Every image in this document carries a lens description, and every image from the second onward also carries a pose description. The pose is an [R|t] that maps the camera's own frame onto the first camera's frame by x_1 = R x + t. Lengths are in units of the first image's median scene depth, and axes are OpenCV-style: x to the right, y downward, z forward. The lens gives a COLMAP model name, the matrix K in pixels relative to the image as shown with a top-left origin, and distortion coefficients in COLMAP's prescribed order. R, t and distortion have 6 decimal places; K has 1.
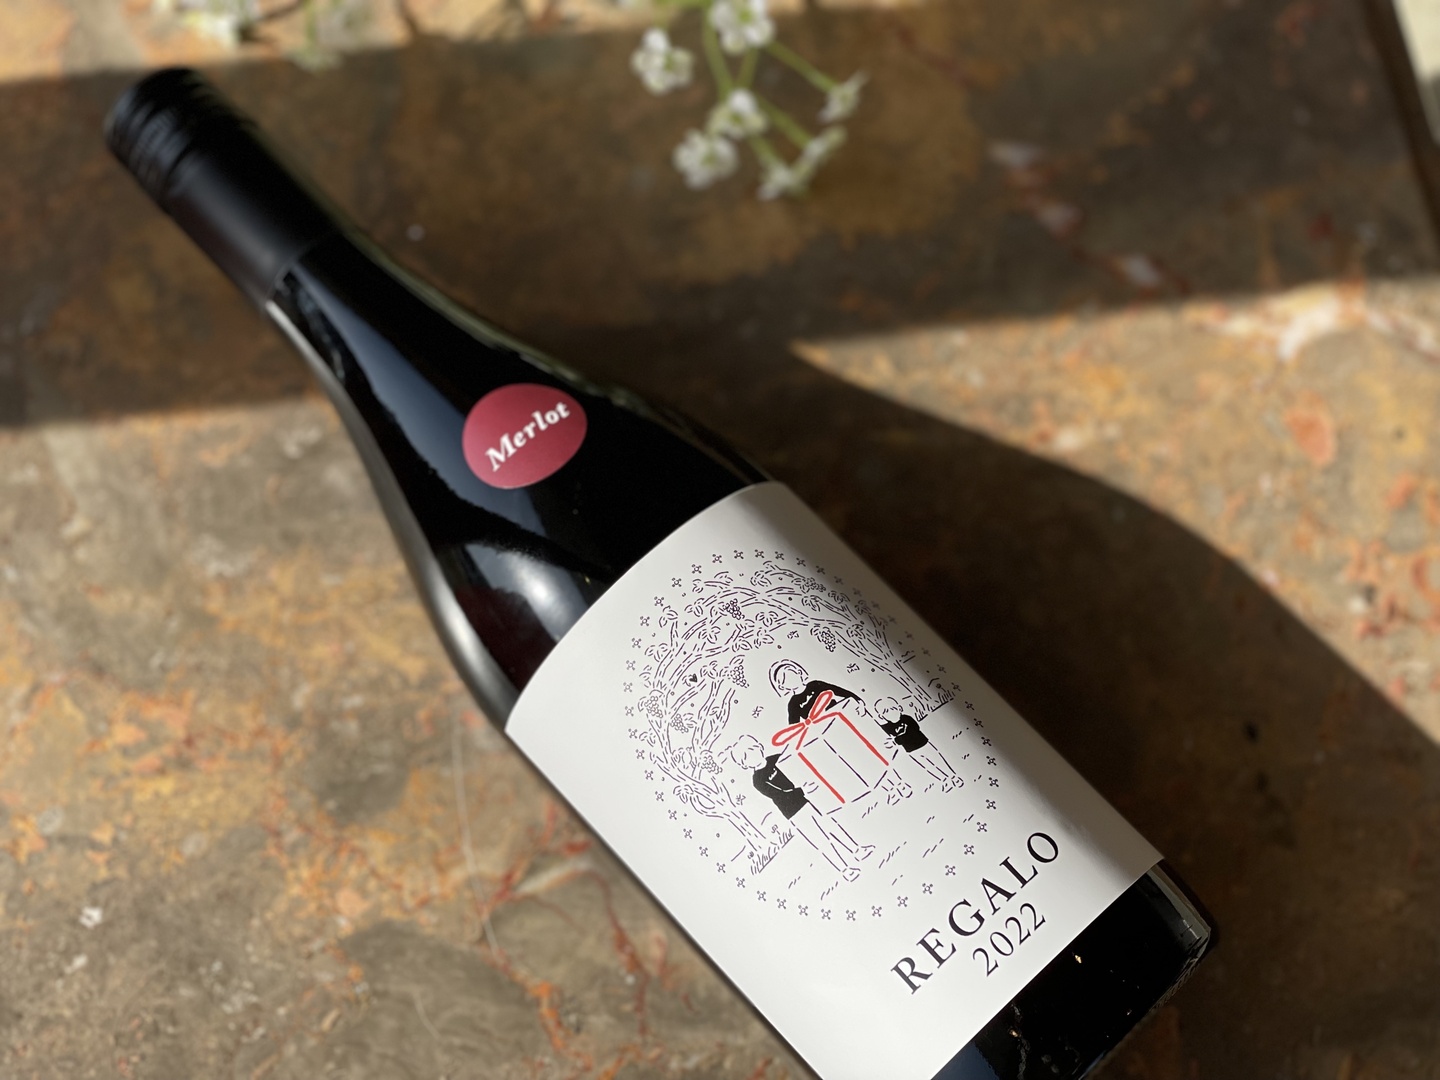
lens RADIAL K [[2184.9, 0, 719.7], [0, 2184.9, 540.1], [0, 0, 1]] dist [0.022126, 0.000000]
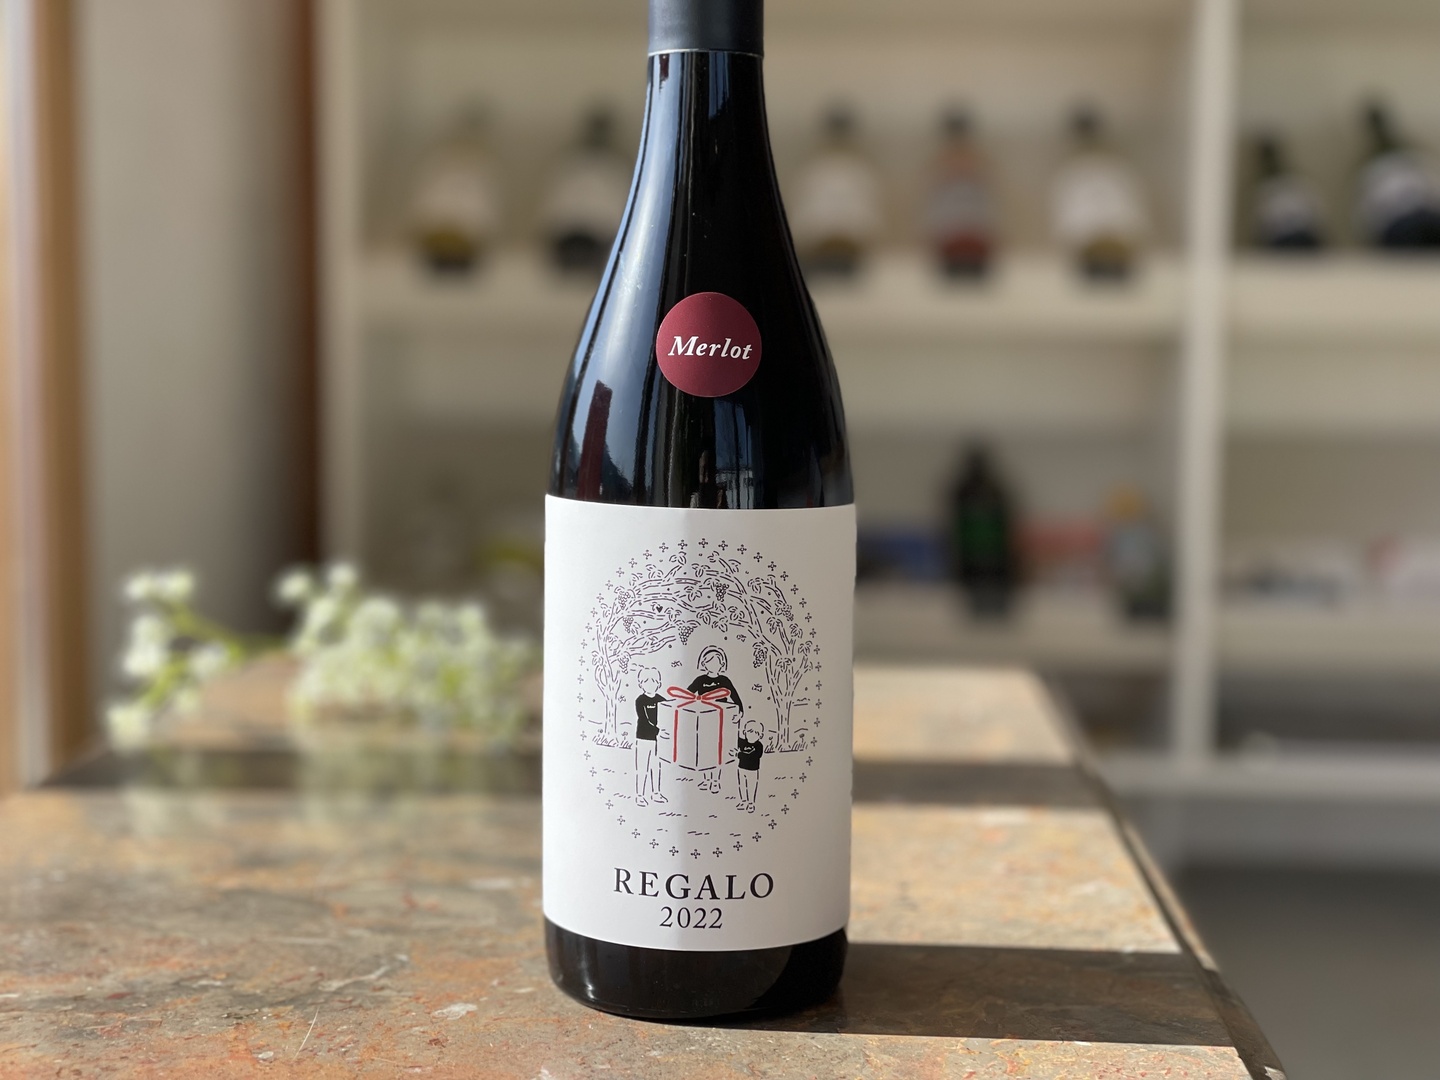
lens RADIAL K [[2184.9, 0, 720.1], [0, 2184.9, 540.1], [0, 0, 1]] dist [0.022126, 0.000000]
pose [[0.723875, 0.685591, 0.077259, -0.111107], [-0.651037, 0.641705, 0.405421, -0.495763], [0.228376, -0.343773, 0.910860, -0.125209]]
